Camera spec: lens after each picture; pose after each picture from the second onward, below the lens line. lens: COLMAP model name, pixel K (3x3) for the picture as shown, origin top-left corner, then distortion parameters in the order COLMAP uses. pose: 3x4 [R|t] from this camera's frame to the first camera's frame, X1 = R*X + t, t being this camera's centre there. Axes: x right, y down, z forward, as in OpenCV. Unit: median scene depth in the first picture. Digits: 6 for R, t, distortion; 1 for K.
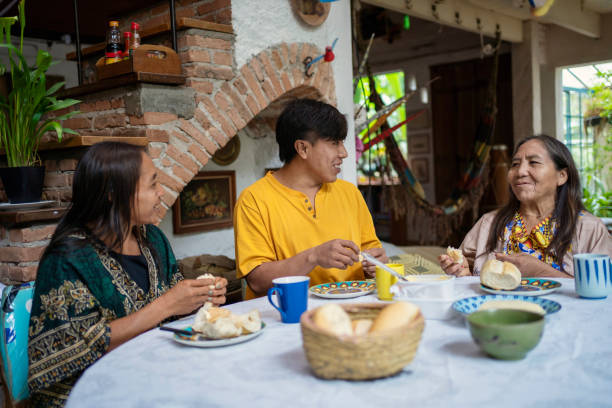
lens RADIAL K [[616.7, 0, 307.7], [0, 616.7, 205.9], [0, 0, 1]] dist [-0.005864, 0.000000]
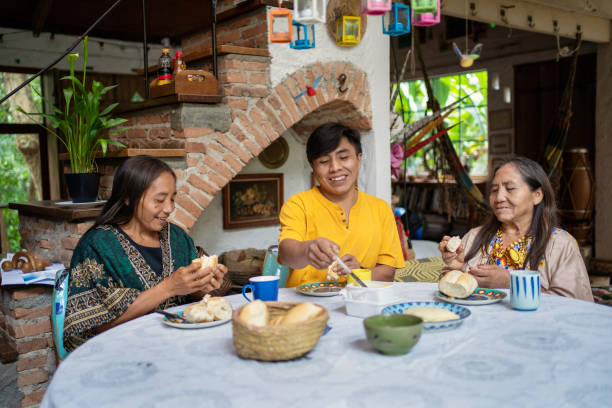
lens RADIAL K [[616.7, 0, 304.4], [0, 616.7, 202.0], [0, 0, 1]] dist [-0.005864, 0.000000]
pose [[0.984585, 0.037185, -0.170906, 0.154890], [-0.035519, 0.999287, 0.012798, -0.030599], [0.171260, -0.006530, 0.985204, -0.112704]]
